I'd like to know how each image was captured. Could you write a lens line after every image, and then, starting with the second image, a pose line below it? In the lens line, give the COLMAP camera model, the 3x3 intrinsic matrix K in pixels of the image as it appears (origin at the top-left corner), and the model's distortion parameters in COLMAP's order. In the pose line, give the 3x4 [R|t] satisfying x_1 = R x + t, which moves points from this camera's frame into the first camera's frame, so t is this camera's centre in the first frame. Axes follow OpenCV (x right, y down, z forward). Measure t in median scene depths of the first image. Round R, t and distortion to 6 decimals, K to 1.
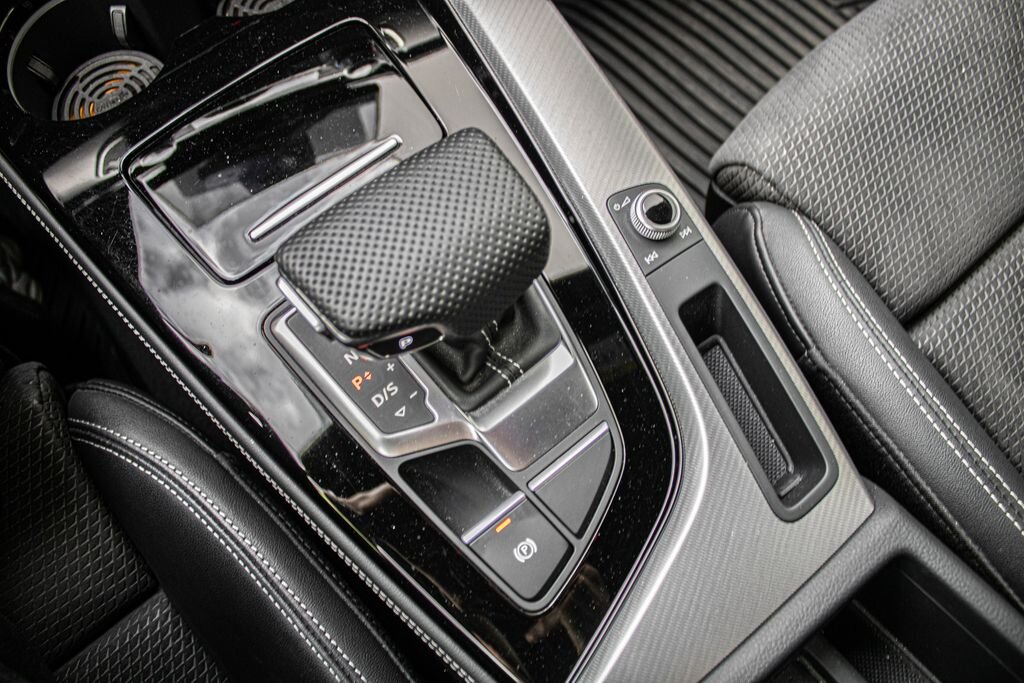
lens RADIAL K [[833.9, 0, 512.0], [0, 833.9, 341.5], [0, 0, 1]] dist [-0.159904, 0.119918]
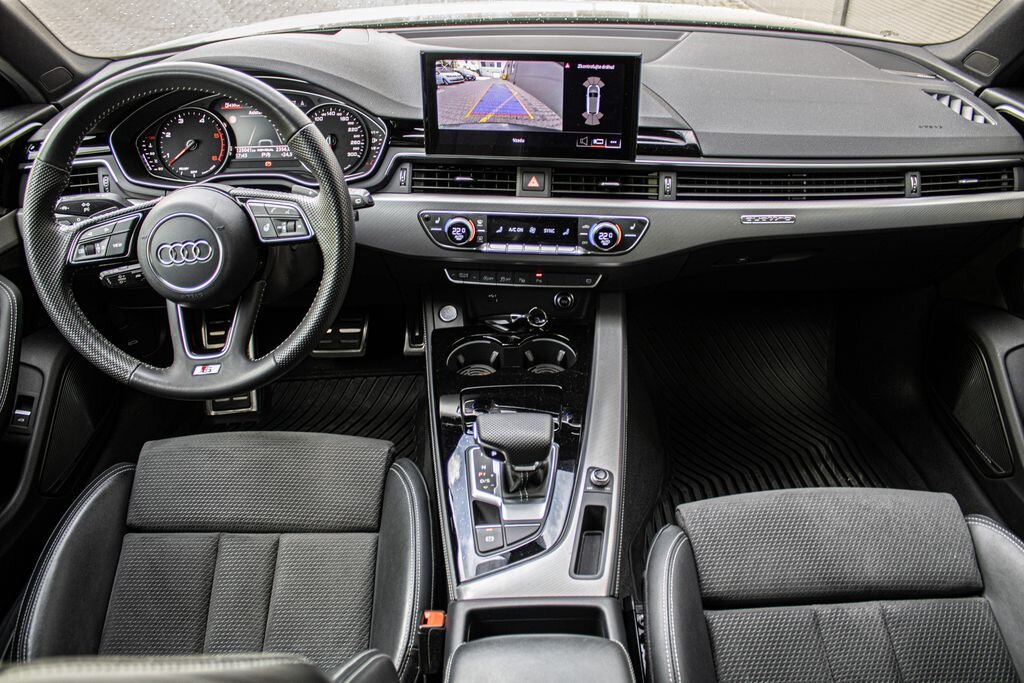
lens RADIAL K [[833.9, 0, 512.0], [0, 833.9, 341.5], [0, 0, 1]] dist [-0.159904, 0.119918]
pose [[0.788680, 0.344086, -0.509499, 1.270388], [-0.563494, 0.735995, -0.375214, 0.760910], [0.245883, 0.583024, 0.774355, -1.568903]]
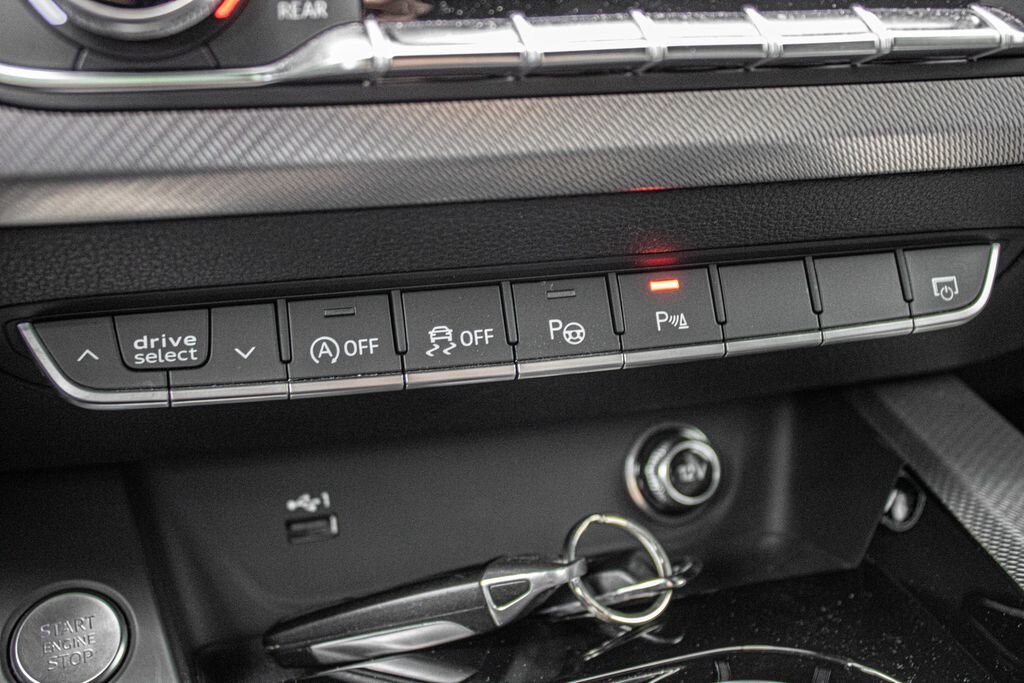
lens RADIAL K [[1241.2, 0, 512.0], [0, 1241.2, 341.5], [0, 0, 1]] dist [-0.067945, 0.029833]
pose [[0.952474, 0.111462, -0.283497, -0.395827], [-0.283234, 0.666608, -0.689501, -0.214695], [0.112128, 0.737028, 0.666496, 0.497953]]
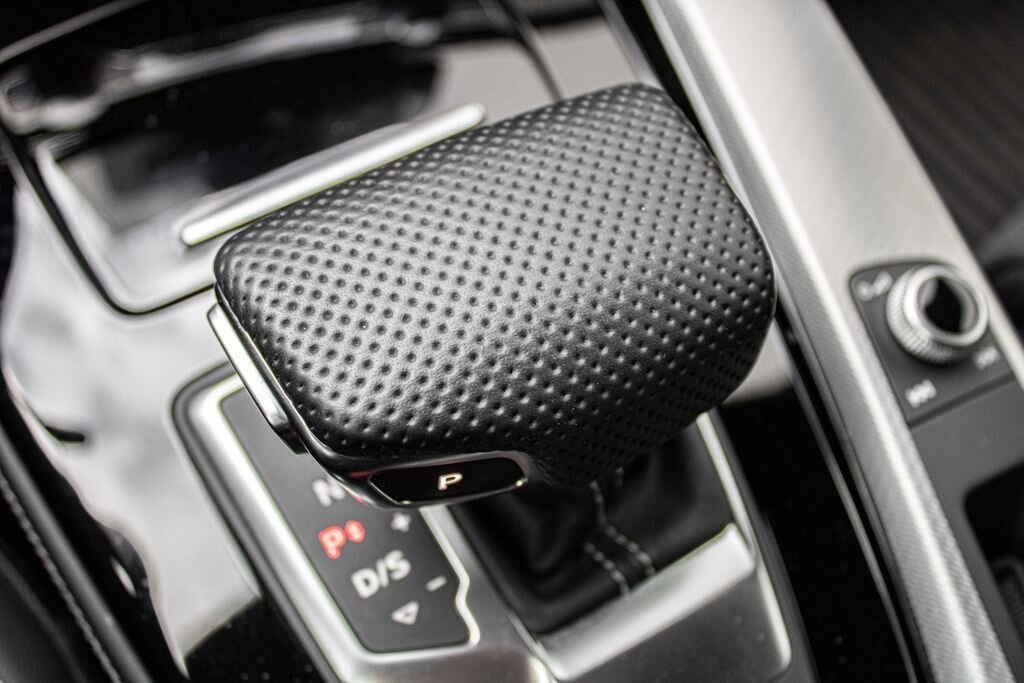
lens RADIAL K [[1169.9, 0, 512.0], [0, 1169.9, 341.5], [0, 0, 1]] dist [-0.090622, 0.028191]
pose [[0.986379, 0.156967, -0.049165, -0.061150], [-0.162055, 0.978577, -0.126982, 0.002037], [0.028180, 0.133220, 0.990686, 0.275046]]
